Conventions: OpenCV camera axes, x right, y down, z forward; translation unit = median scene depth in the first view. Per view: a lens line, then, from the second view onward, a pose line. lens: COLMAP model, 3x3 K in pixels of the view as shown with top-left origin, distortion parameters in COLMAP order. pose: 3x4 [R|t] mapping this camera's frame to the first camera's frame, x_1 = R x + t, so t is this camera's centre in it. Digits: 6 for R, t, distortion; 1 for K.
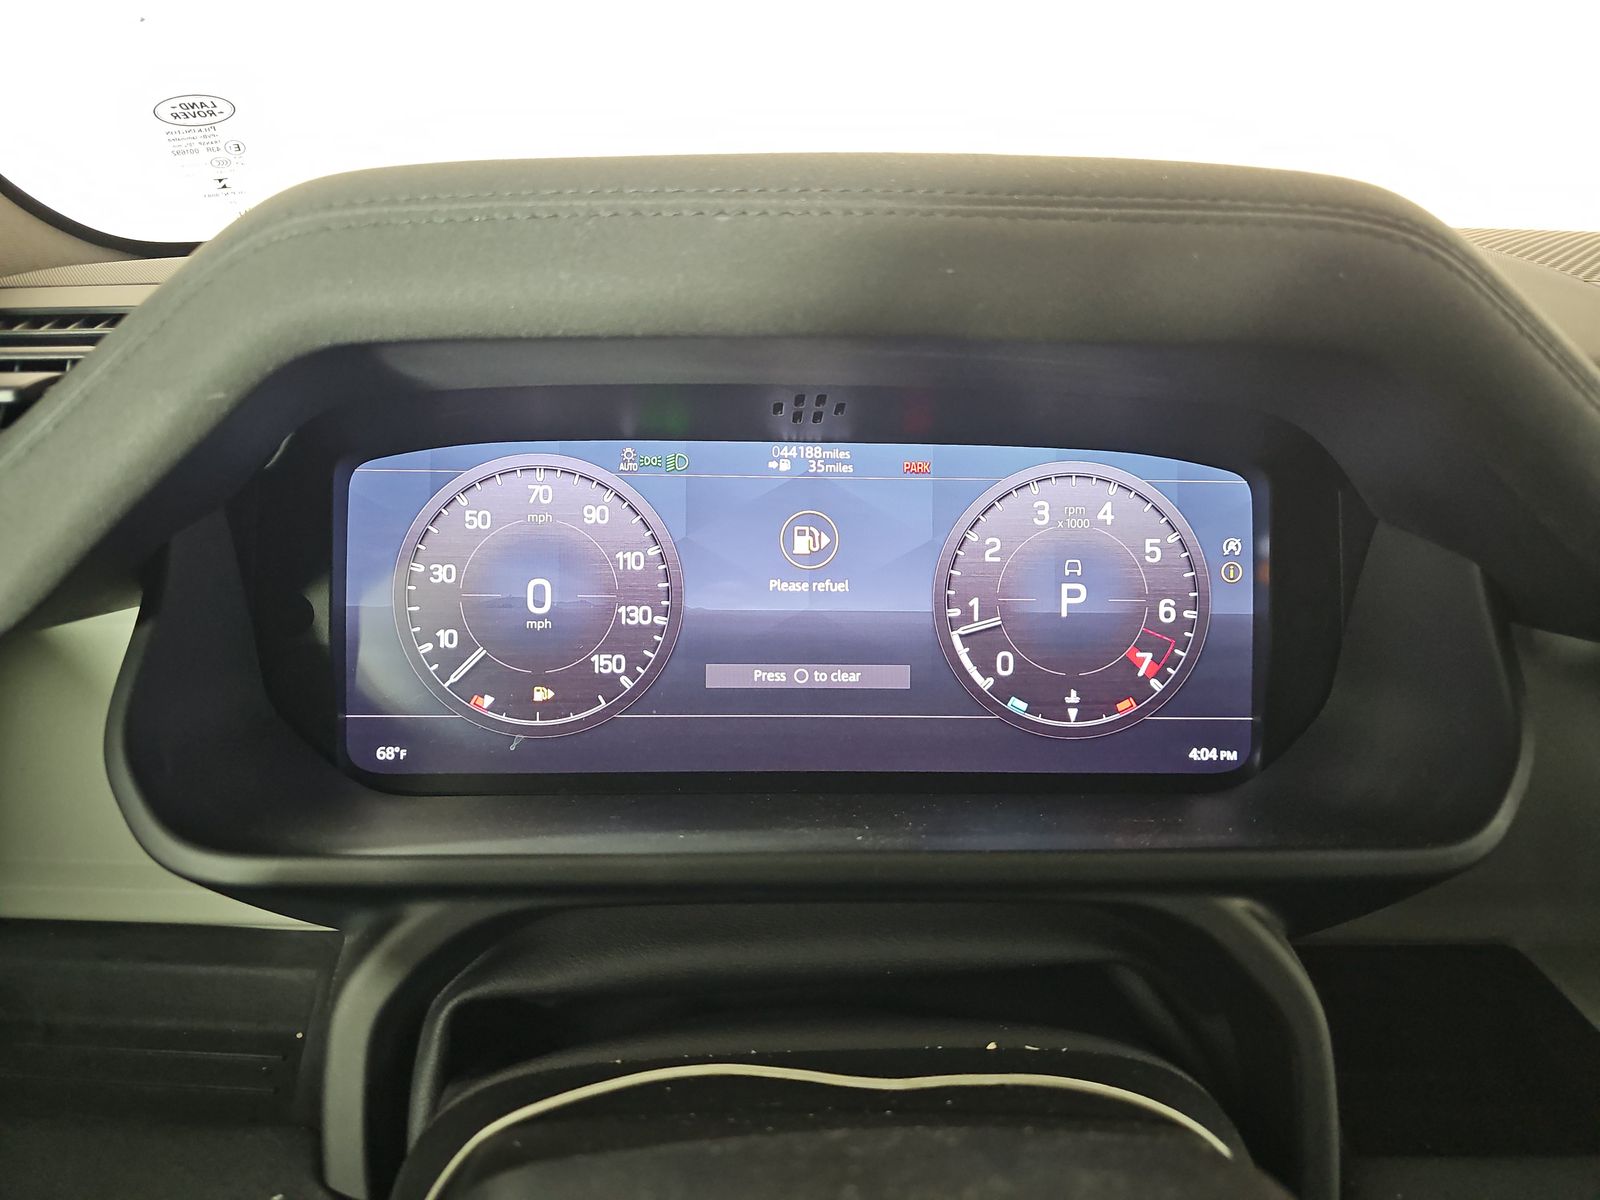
lens RADIAL K [[1066.8, 0, 801.7], [0, 1066.8, 603.4], [0, 0, 1]] dist [0.042973, 0.003522]
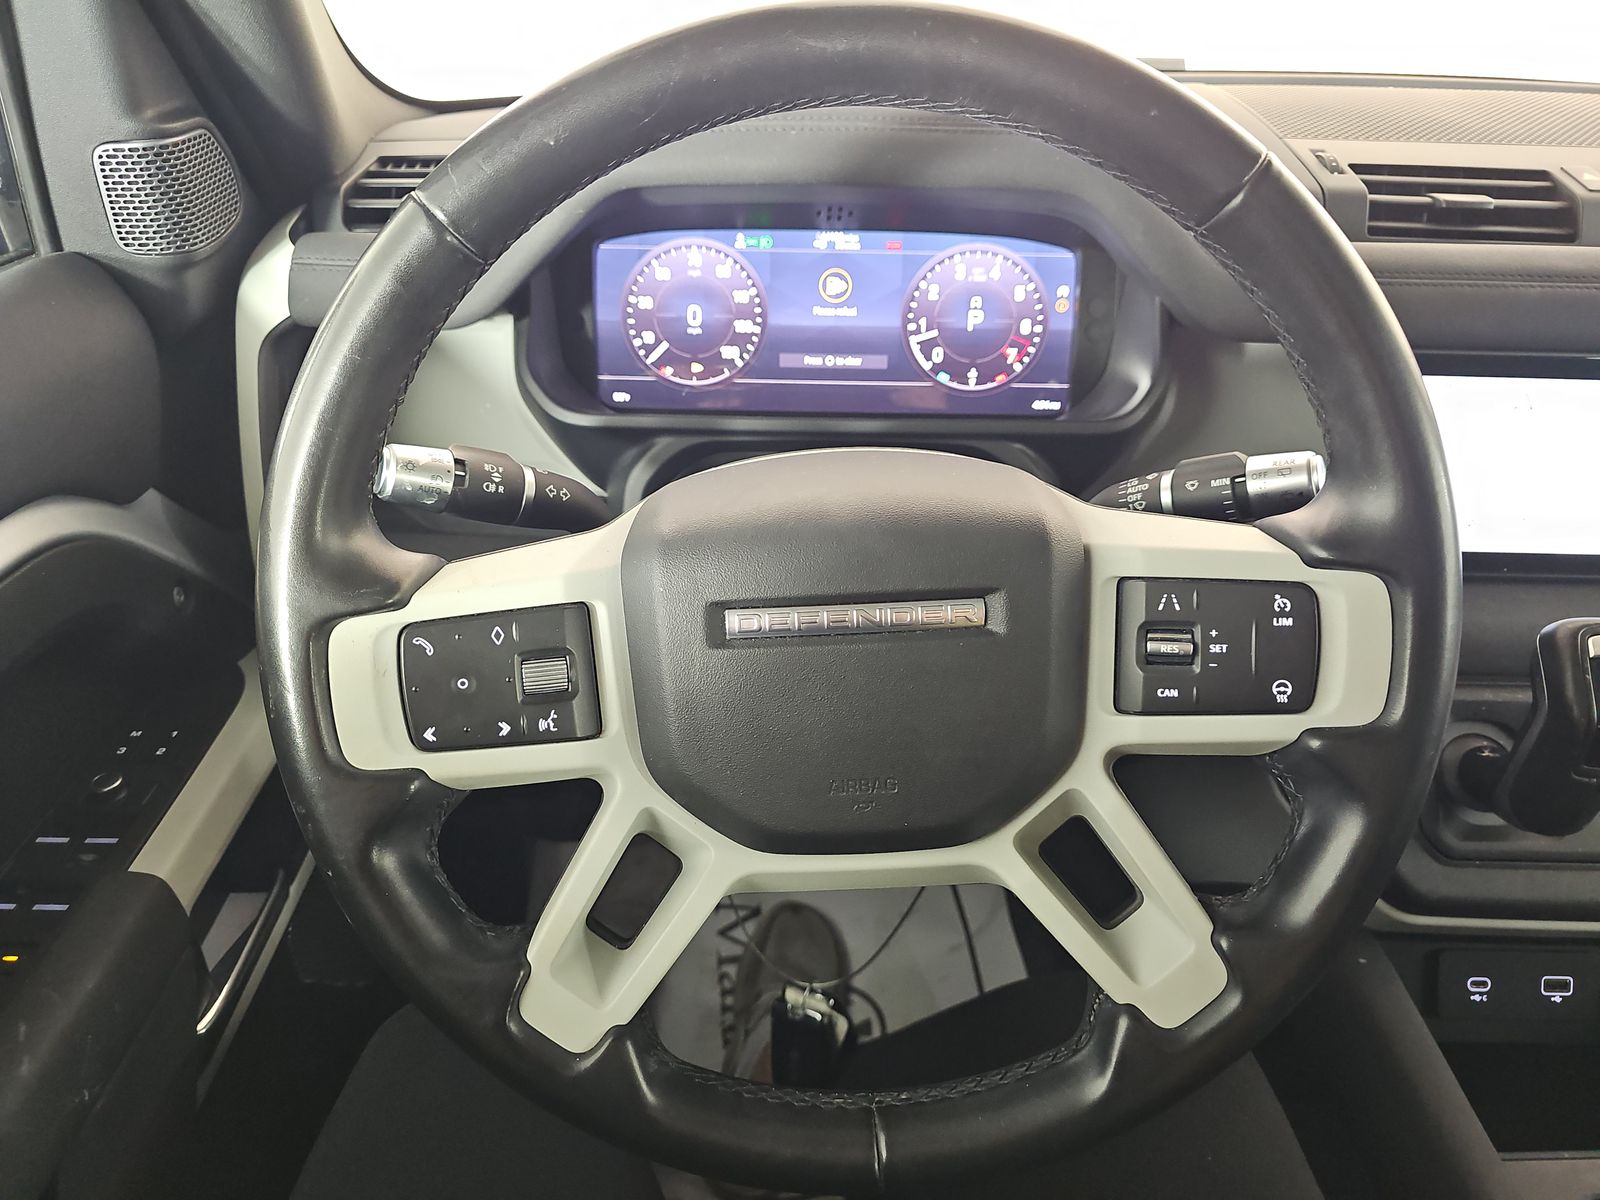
lens RADIAL K [[1066.8, 0, 796.4], [0, 1066.8, 599.1], [0, 0, 1]] dist [0.042973, 0.003522]
pose [[0.998353, 0.021845, -0.053047, 0.050746], [-0.011646, 0.982582, 0.185464, 0.134063], [0.056174, -0.184541, 0.981218, -0.963778]]
